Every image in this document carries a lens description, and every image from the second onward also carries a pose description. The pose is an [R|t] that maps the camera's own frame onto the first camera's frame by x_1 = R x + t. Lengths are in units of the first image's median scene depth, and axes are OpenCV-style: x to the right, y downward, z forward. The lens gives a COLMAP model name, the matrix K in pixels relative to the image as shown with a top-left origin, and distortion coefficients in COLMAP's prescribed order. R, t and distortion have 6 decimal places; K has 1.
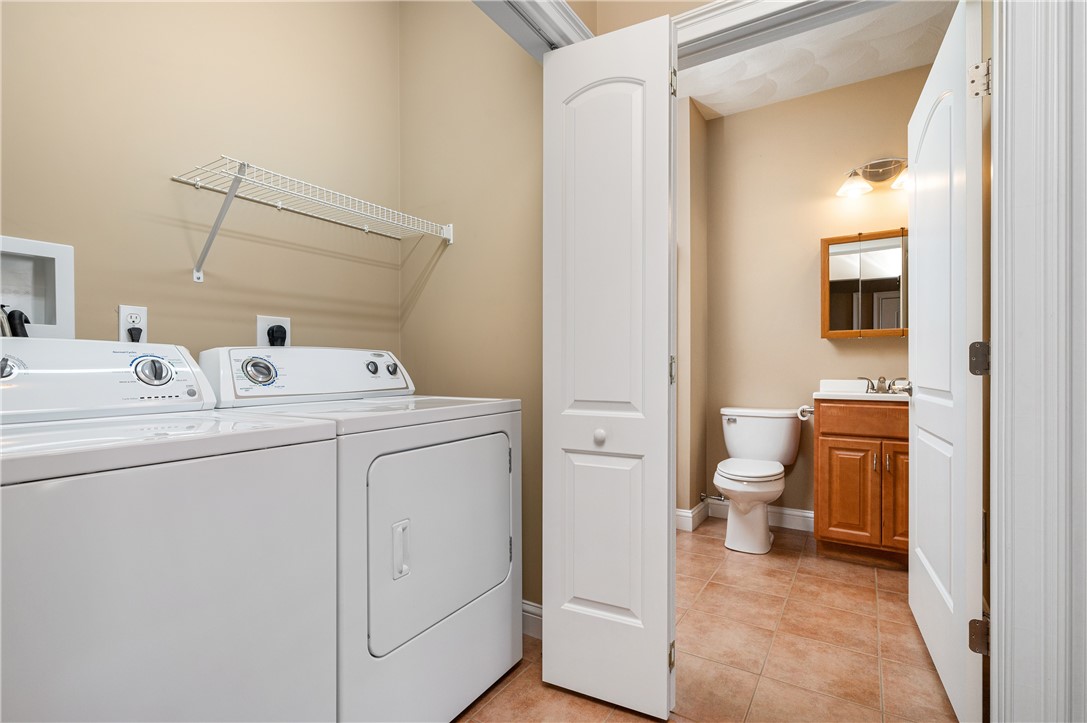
lens RADIAL K [[506.8, 0, 543.5], [0, 506.8, 361.5], [0, 0, 1]] dist [0.000275, -0.000136]
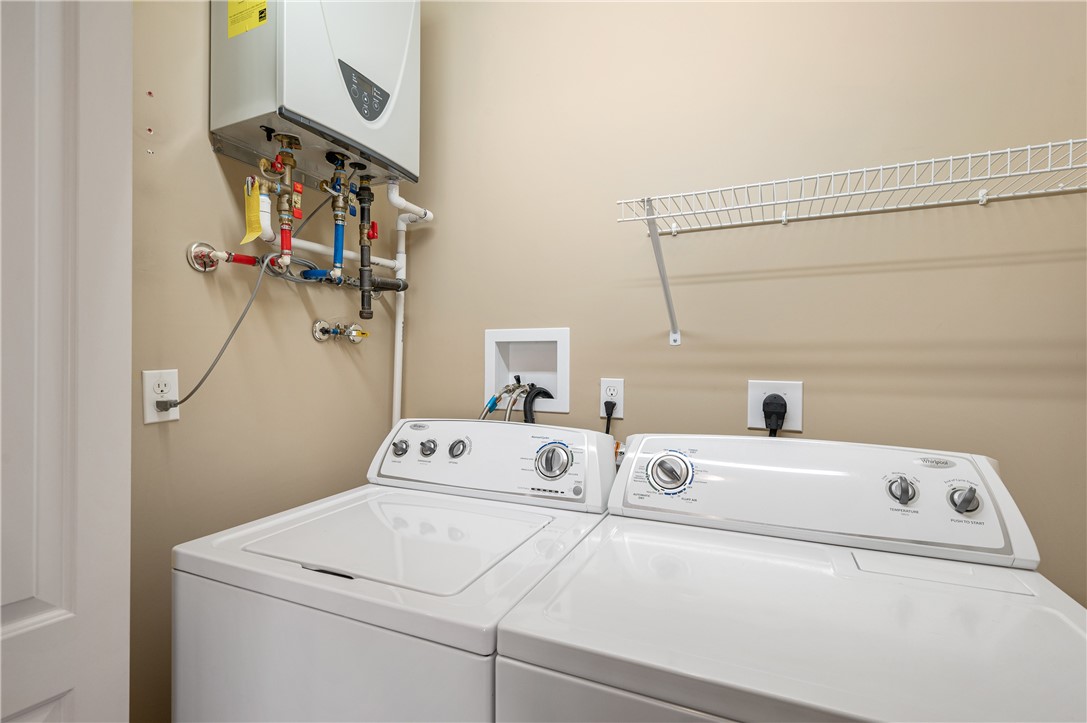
lens RADIAL K [[502.7, 0, 538.8], [0, 502.7, 353.8], [0, 0, 1]] dist [0.001468, -0.000111]
pose [[0.121832, -0.003889, -0.992543, 0.130084], [0.000612, 0.999992, -0.003843, -0.139075], [0.992551, -0.000139, 0.121833, 0.669892]]
